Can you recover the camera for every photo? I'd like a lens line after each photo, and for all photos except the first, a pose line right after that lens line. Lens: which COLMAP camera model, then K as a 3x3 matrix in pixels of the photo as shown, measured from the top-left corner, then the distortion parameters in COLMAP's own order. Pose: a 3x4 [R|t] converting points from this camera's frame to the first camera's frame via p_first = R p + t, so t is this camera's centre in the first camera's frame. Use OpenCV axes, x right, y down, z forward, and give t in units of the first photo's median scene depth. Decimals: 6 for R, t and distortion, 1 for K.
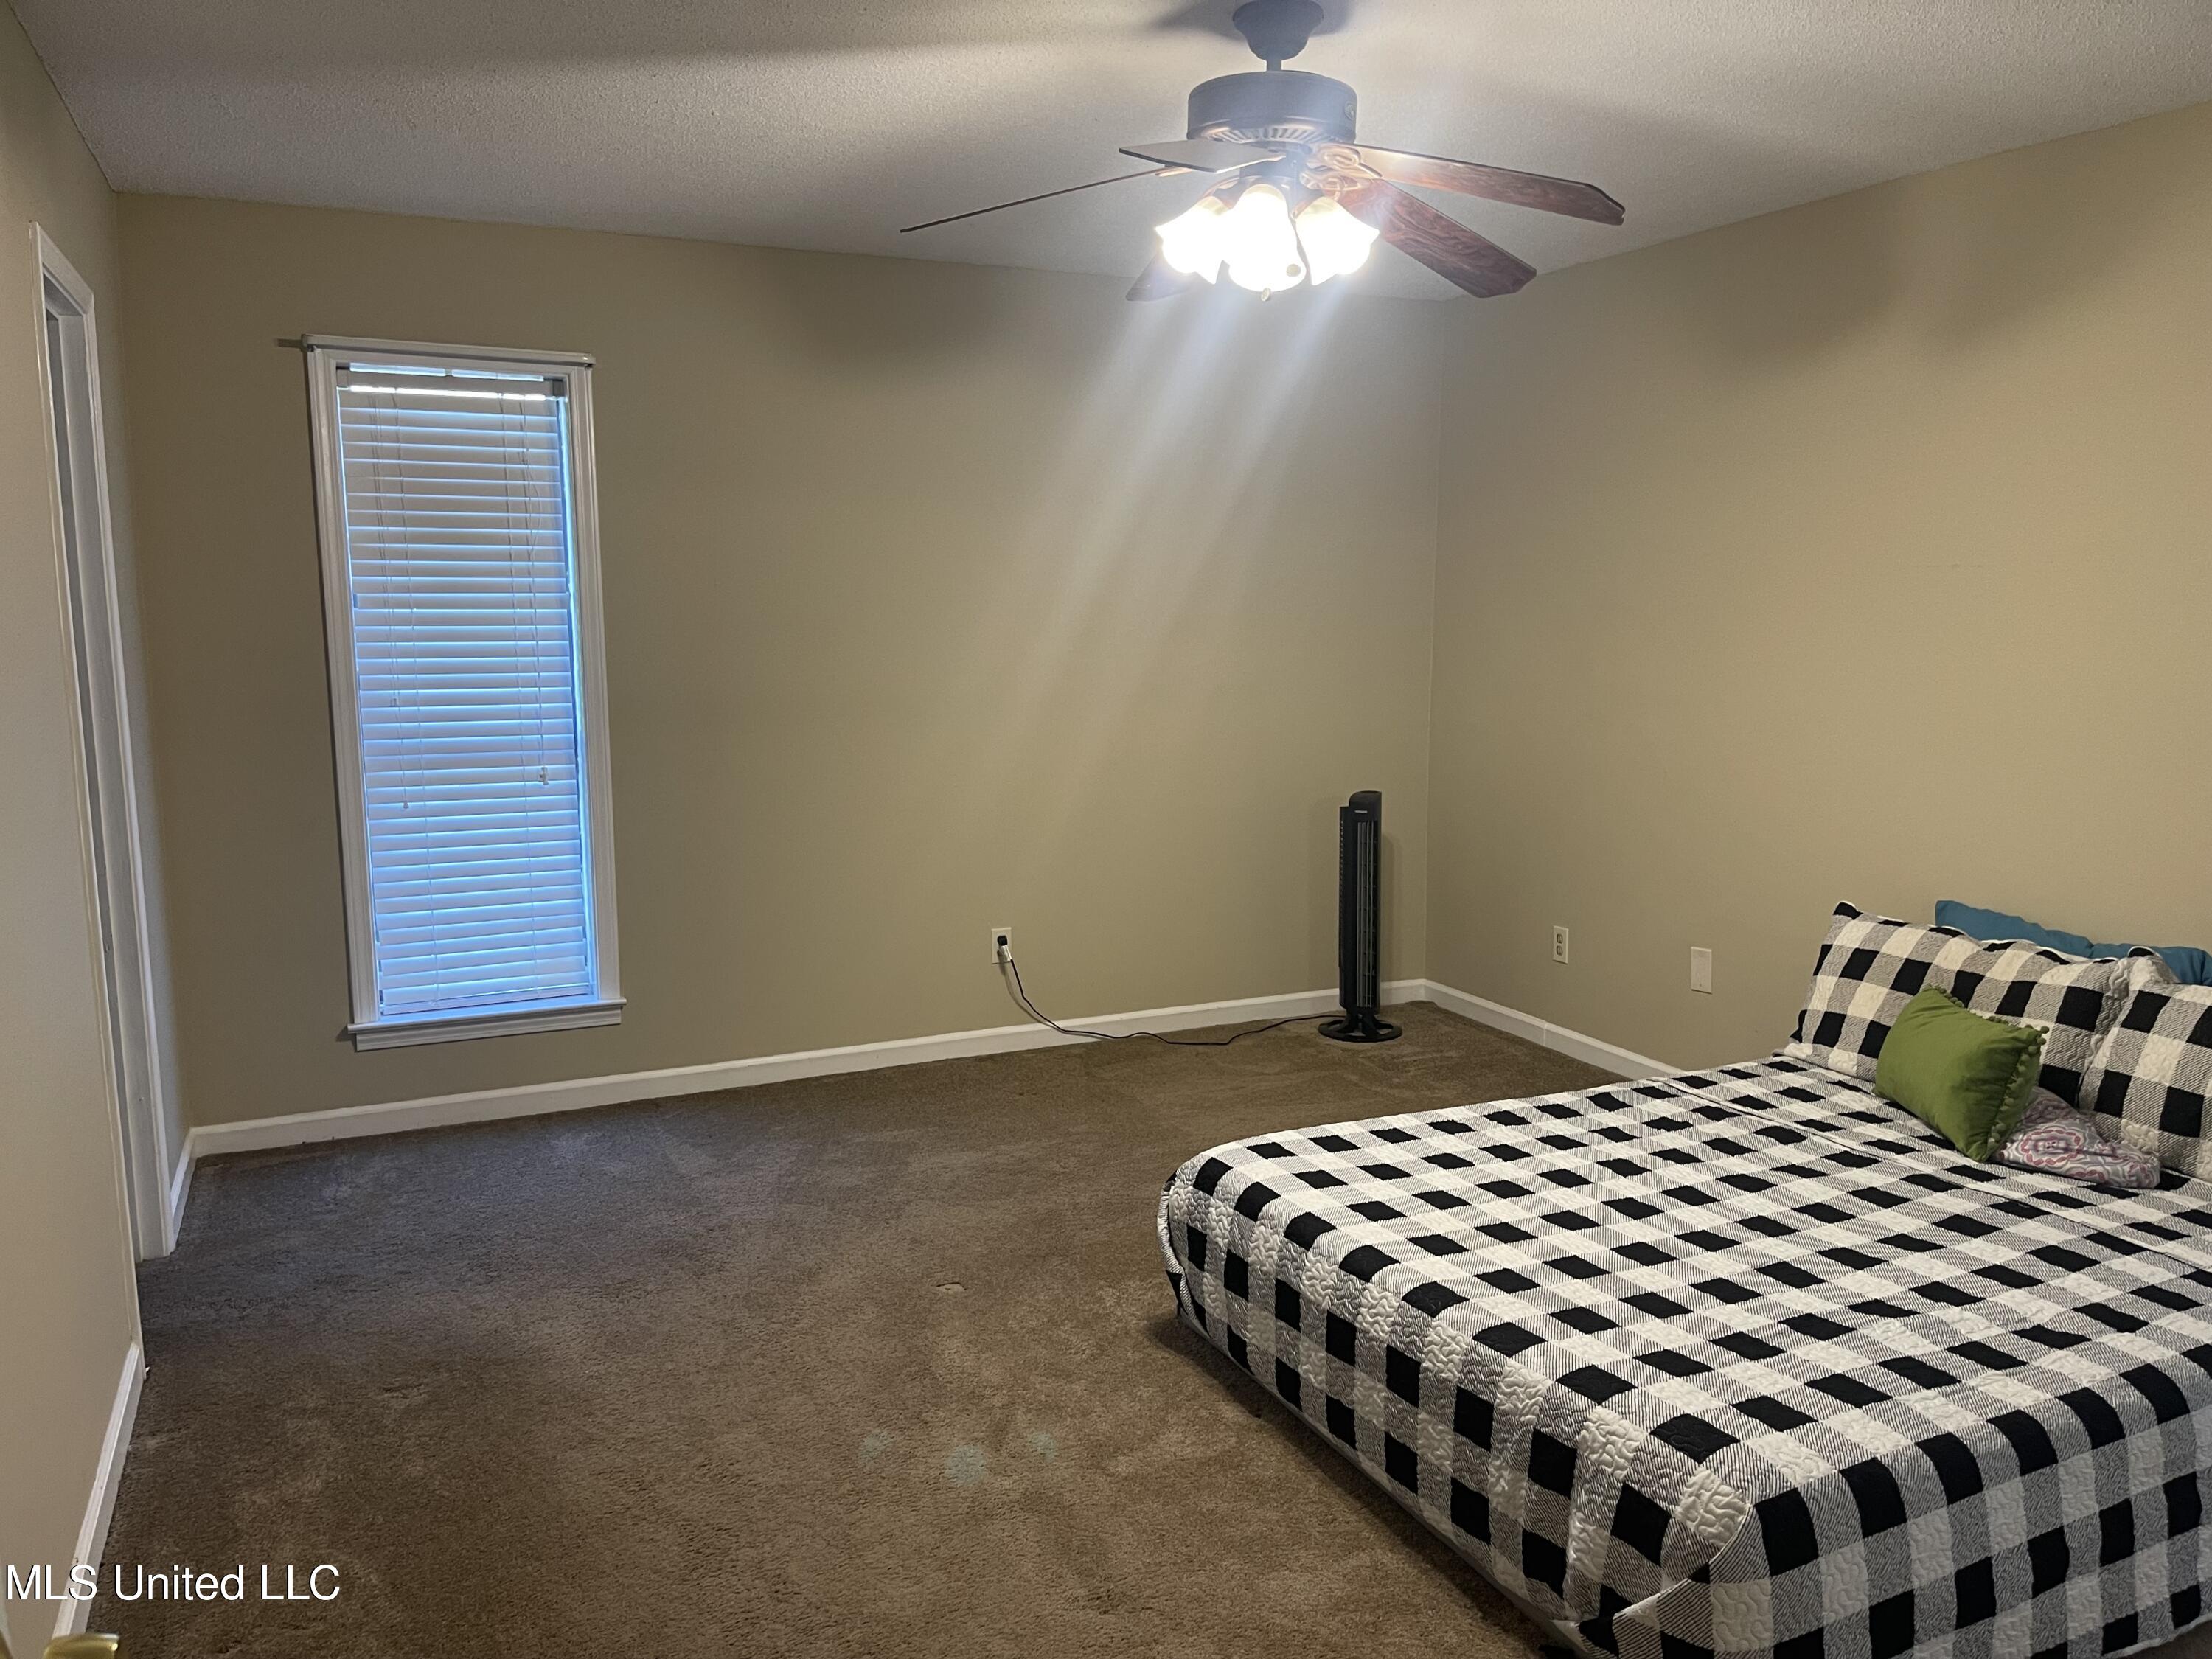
lens RADIAL K [[1657.1, 0, 1109.5], [0, 1657.1, 819.3], [0, 0, 1]] dist [0.000548, -0.008688]
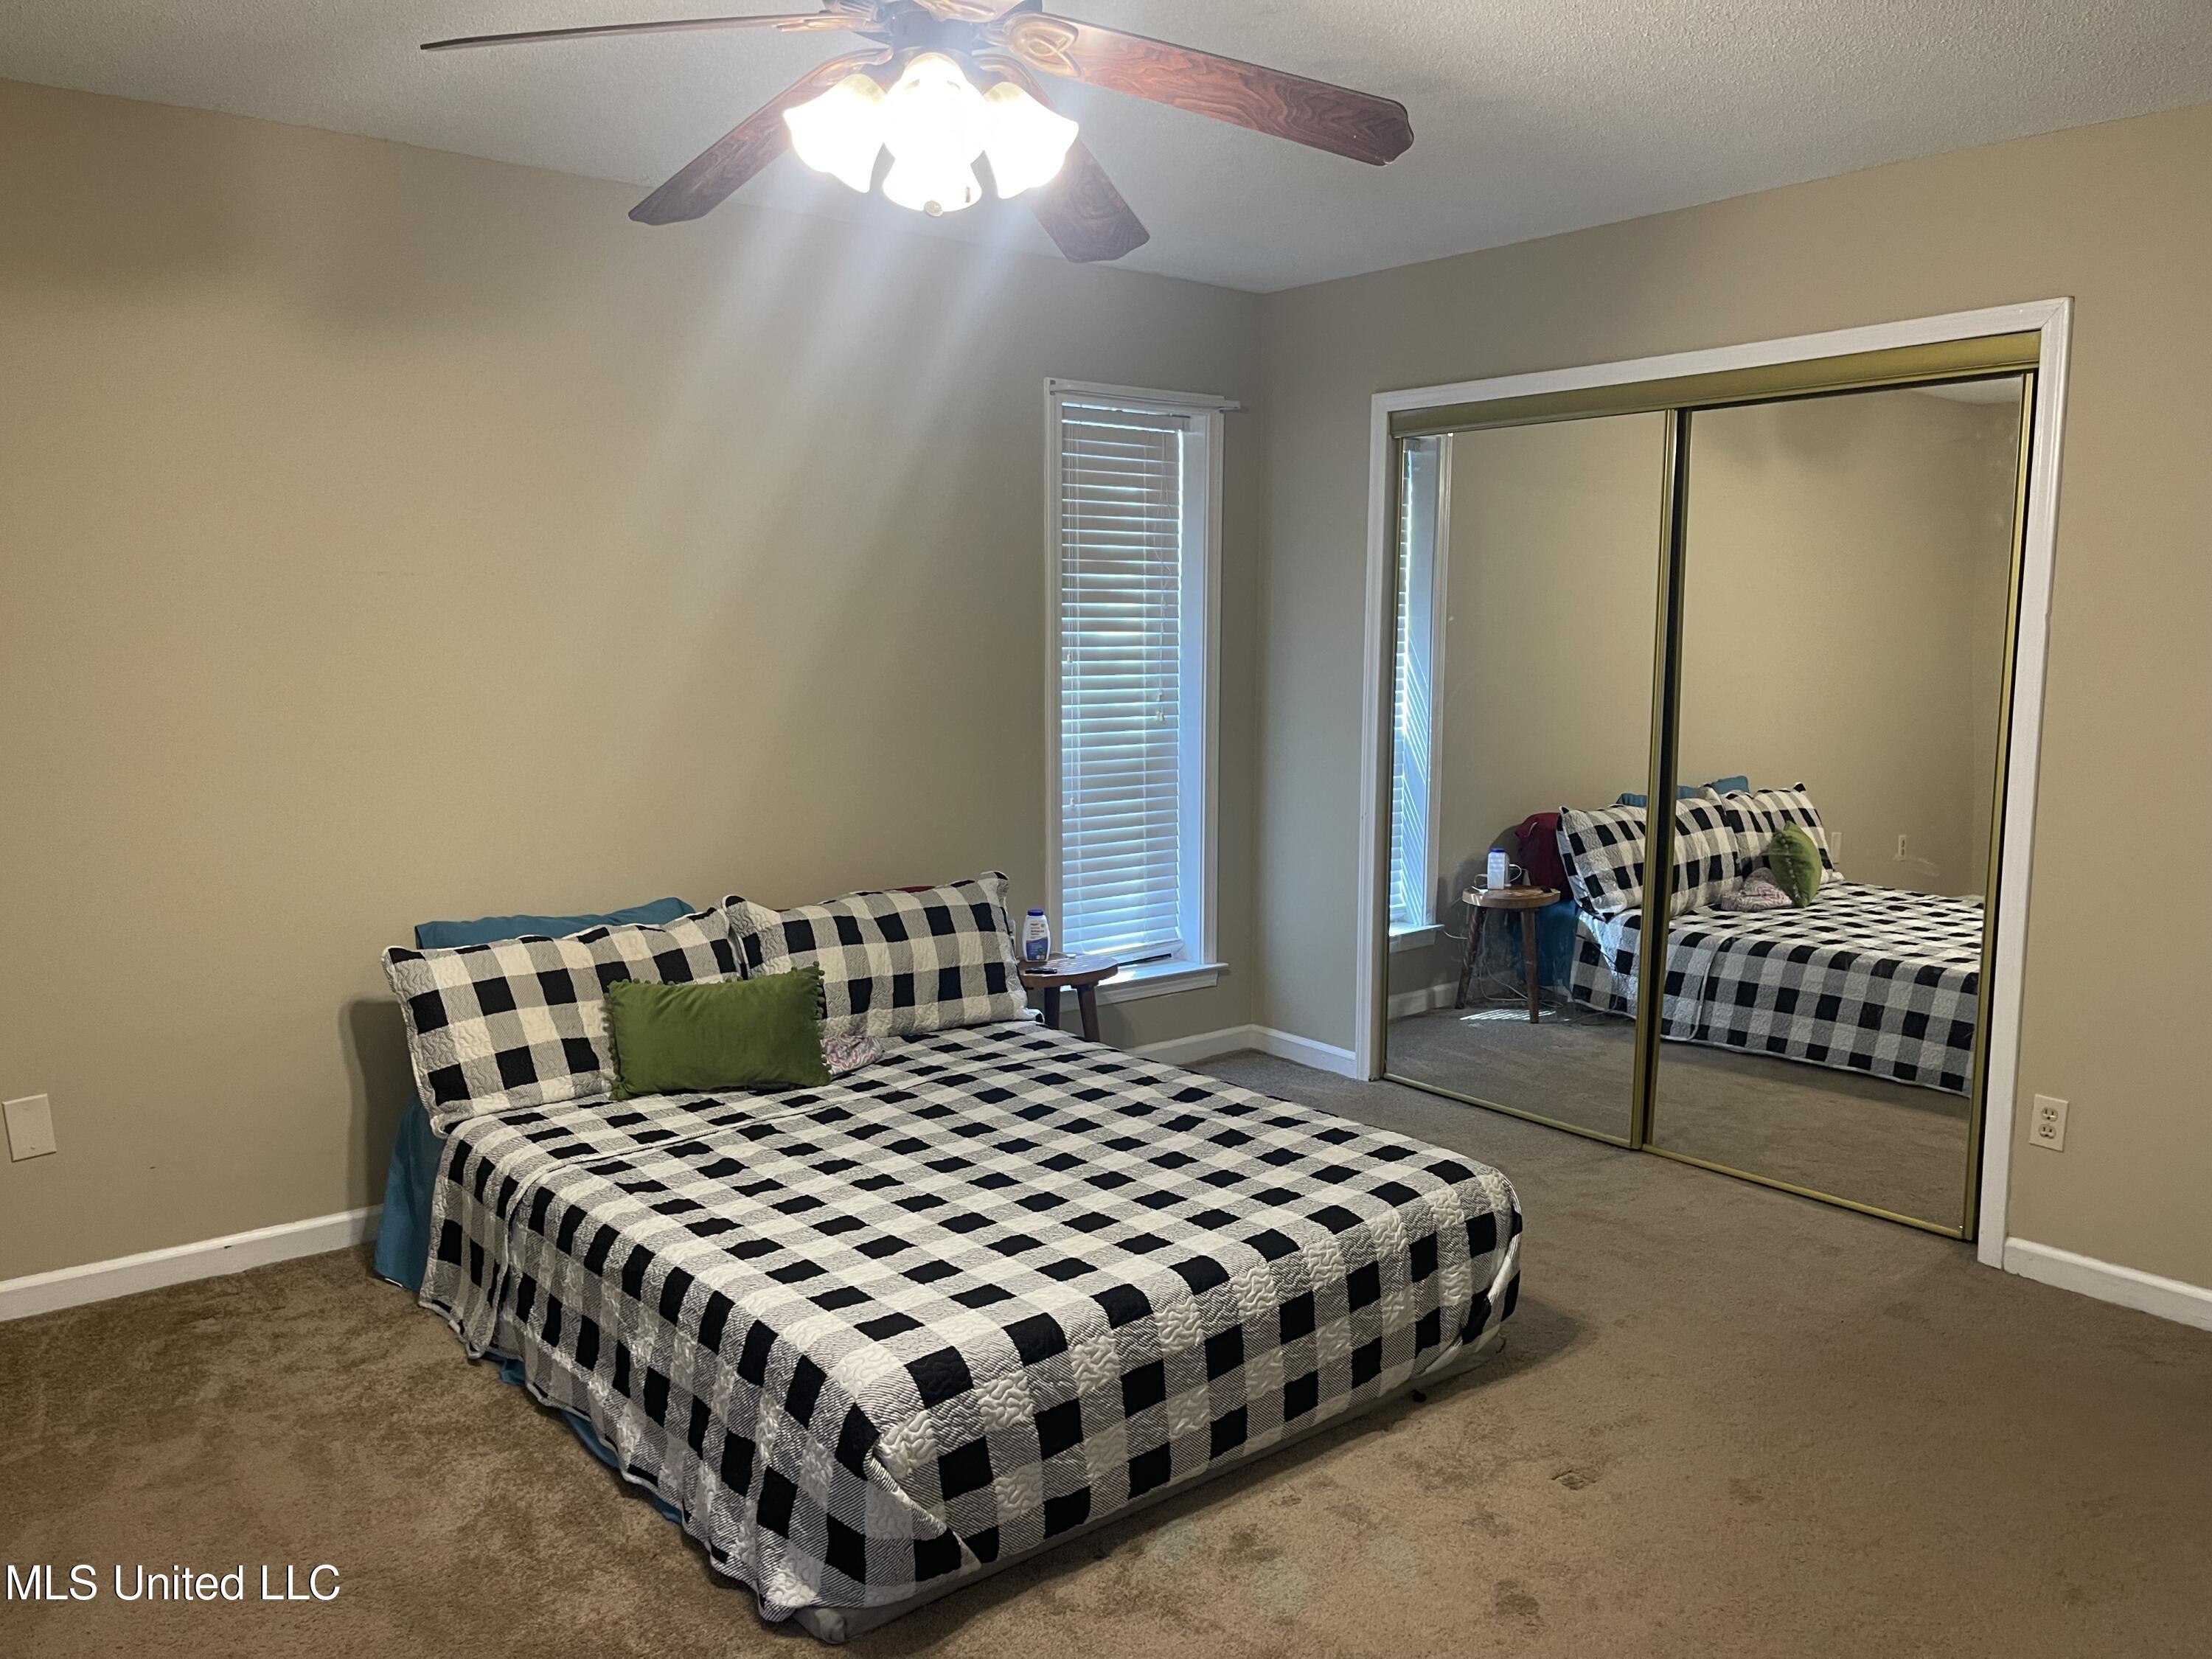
lens RADIAL K [[1657.1, 0, 1107.4], [0, 1657.1, 841.1], [0, 0, 1]] dist [0.000548, -0.008688]
pose [[-0.240000, -0.131725, 0.961794, -0.603440], [0.128473, 0.977727, 0.165965, -0.126332], [-0.962234, 0.163397, -0.217732, 0.986260]]
